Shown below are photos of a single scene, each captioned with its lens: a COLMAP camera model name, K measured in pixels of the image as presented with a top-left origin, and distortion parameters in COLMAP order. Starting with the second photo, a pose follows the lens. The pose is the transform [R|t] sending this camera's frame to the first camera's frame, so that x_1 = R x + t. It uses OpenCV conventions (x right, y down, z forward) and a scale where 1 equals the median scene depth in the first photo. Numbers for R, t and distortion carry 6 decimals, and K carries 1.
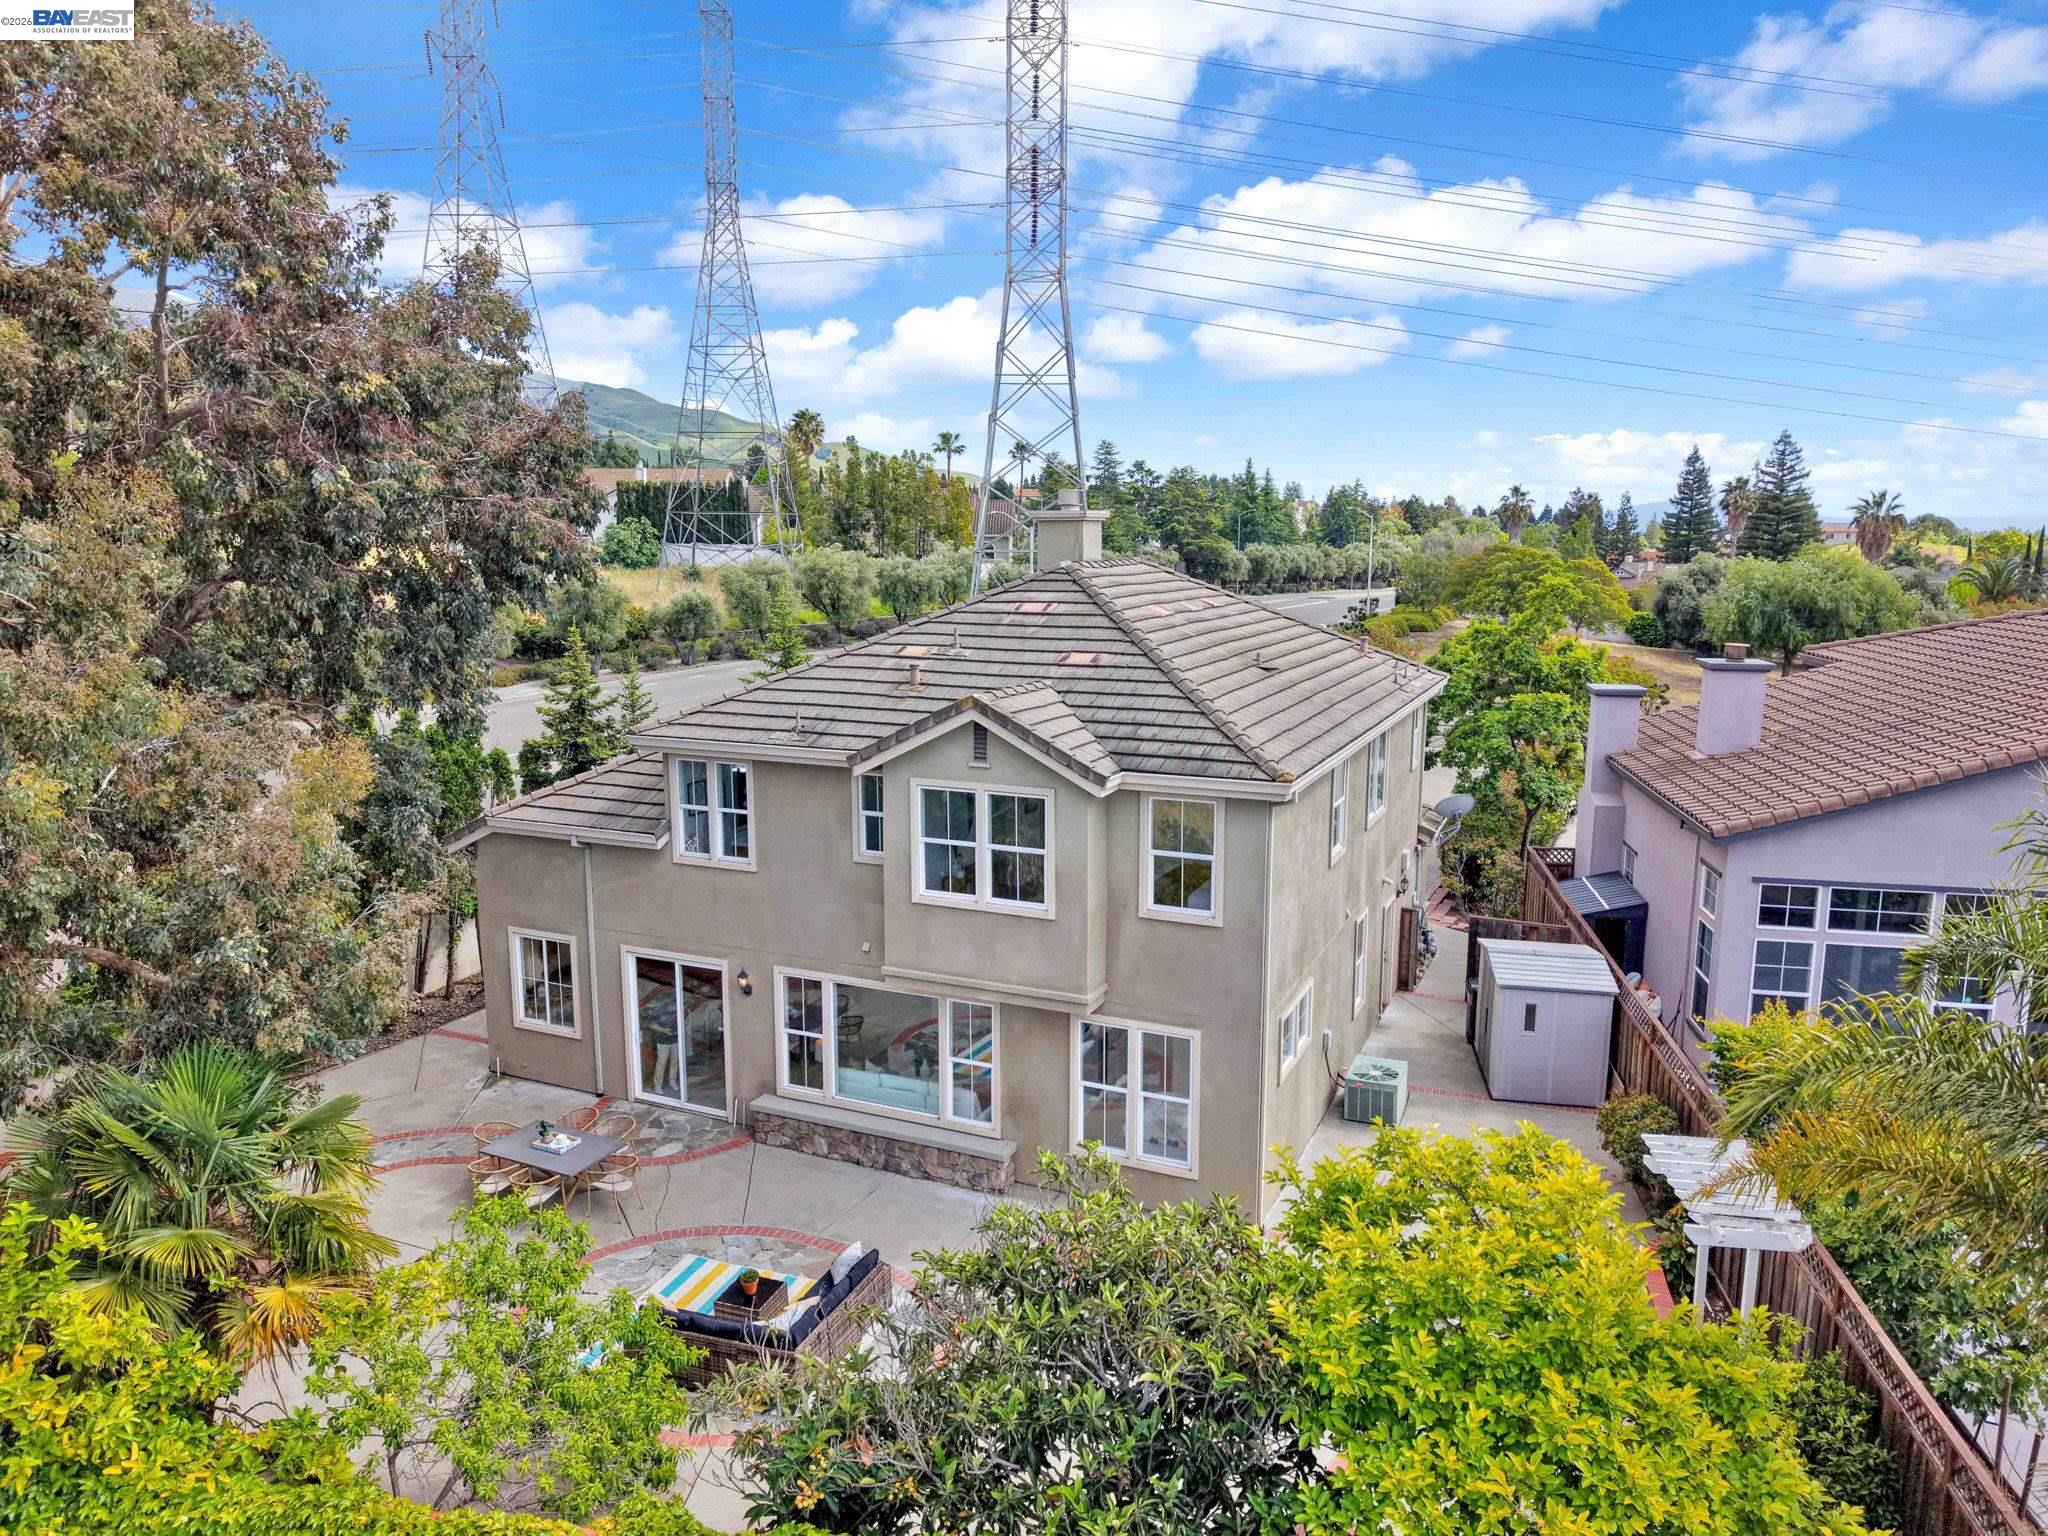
lens RADIAL K [[1351.3, 0, 1024.1], [0, 1351.3, 771.5], [0, 0, 1]] dist [0.029602, -0.064202]
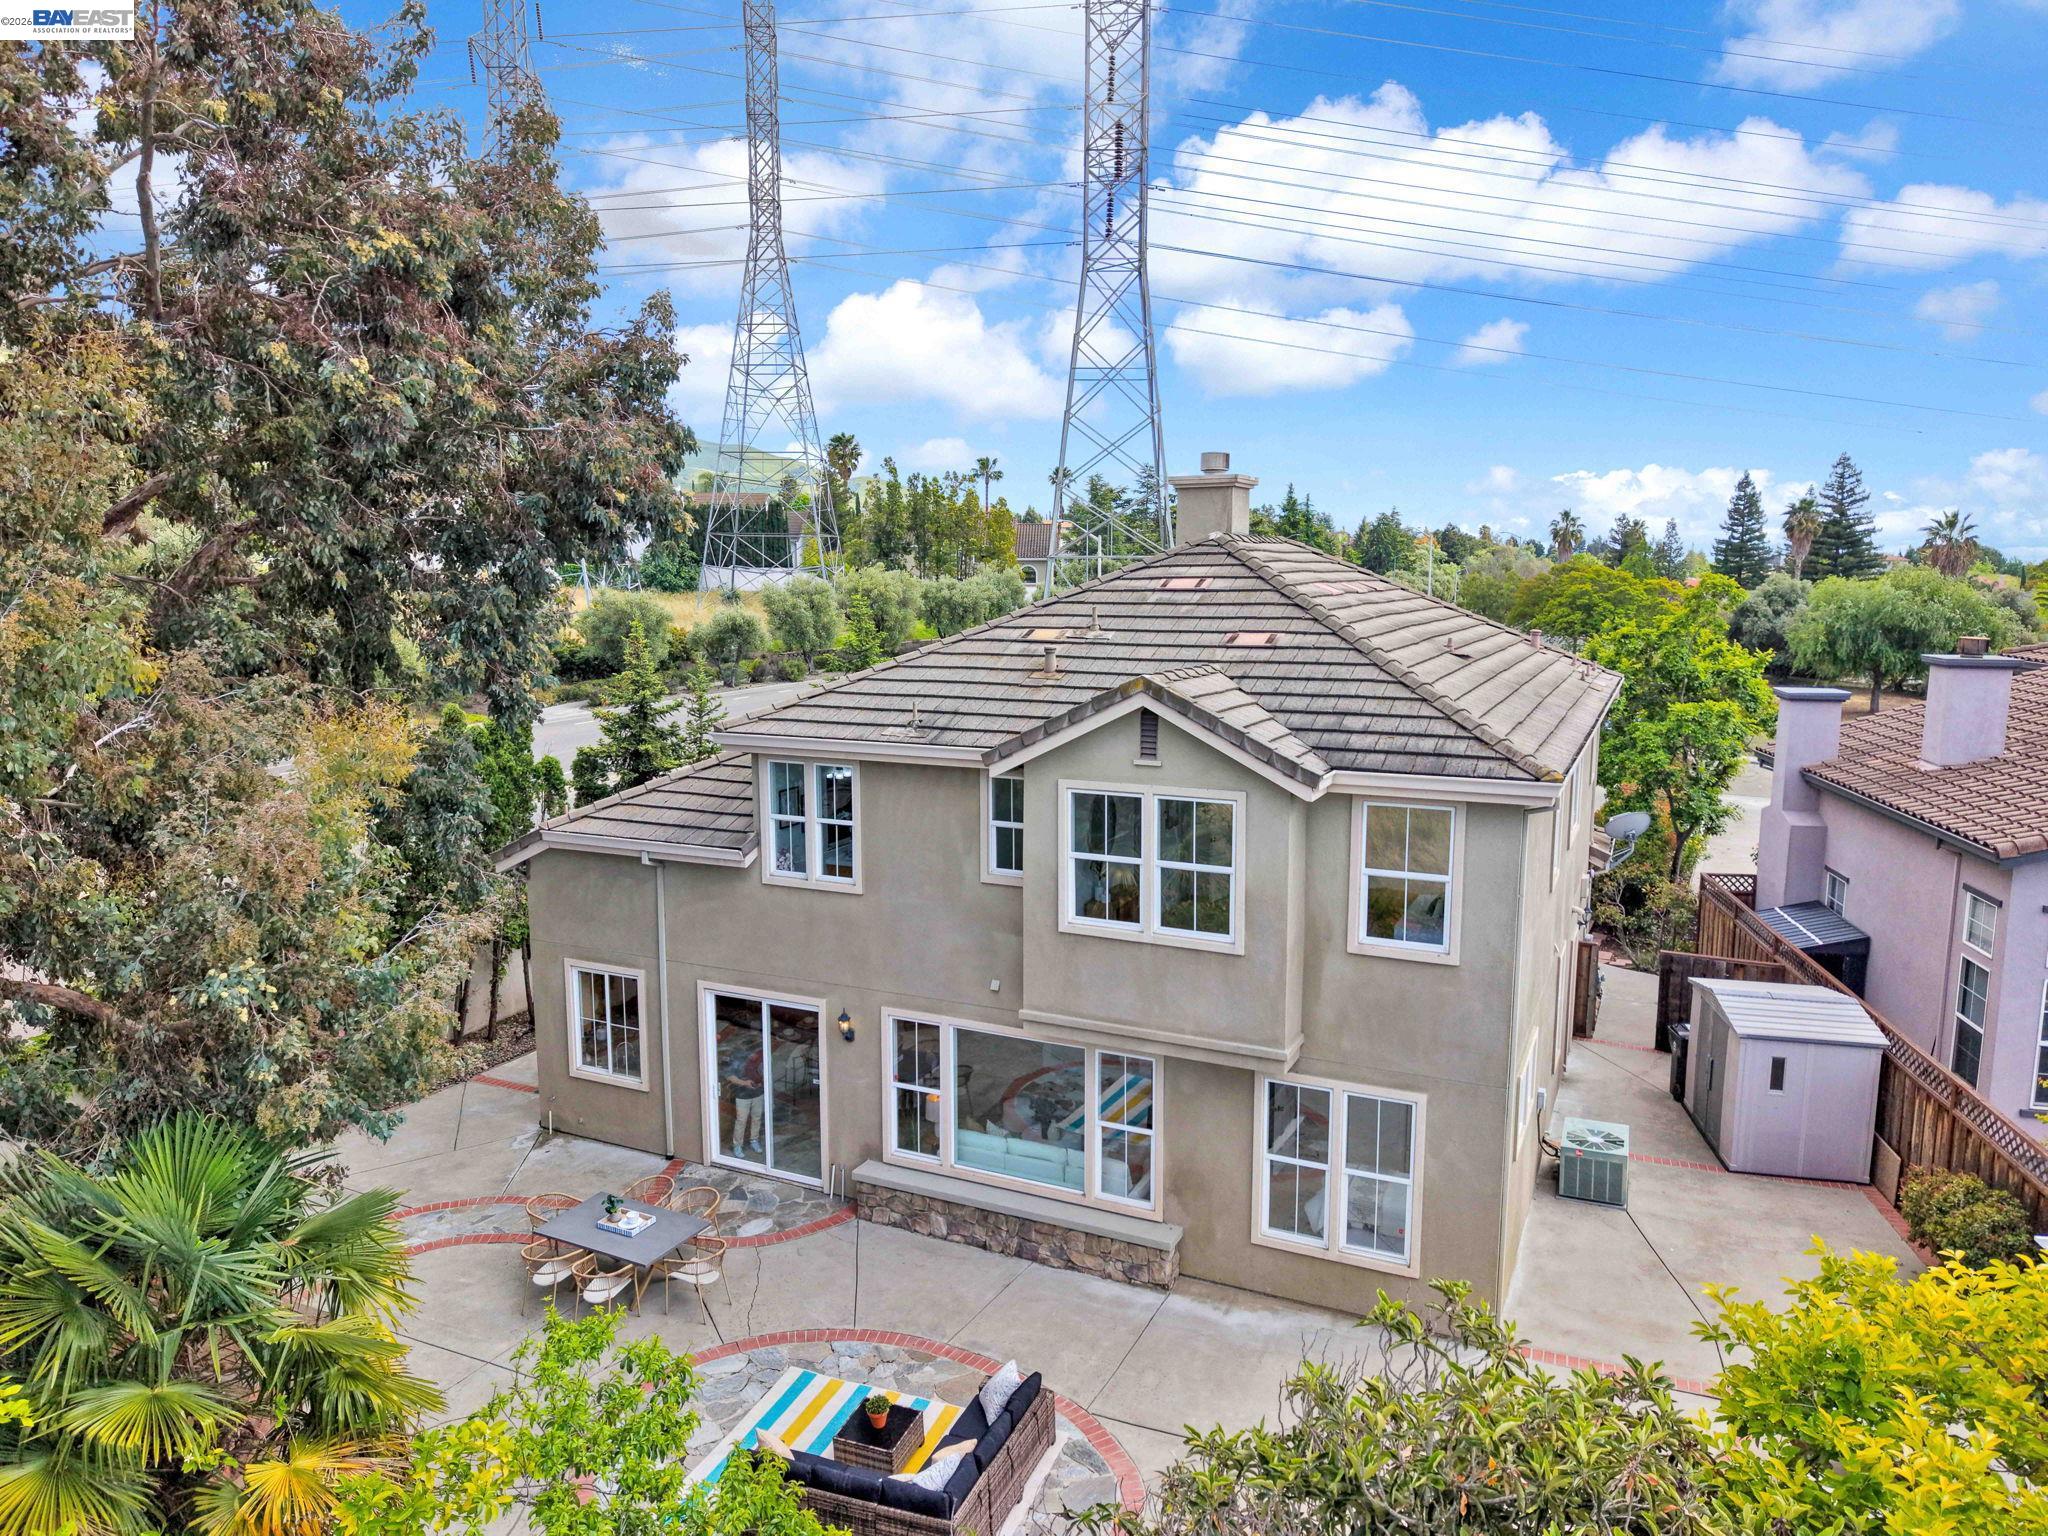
lens RADIAL K [[1370.7, 0, 1022.2], [0, 1370.7, 765.9], [0, 0, 1]] dist [0.024300, -0.048534]
pose [[0.999654, 0.001345, -0.026270, -0.078899], [-0.002041, 0.999647, -0.026494, 0.017182], [0.026225, 0.026539, 0.999304, 0.155146]]
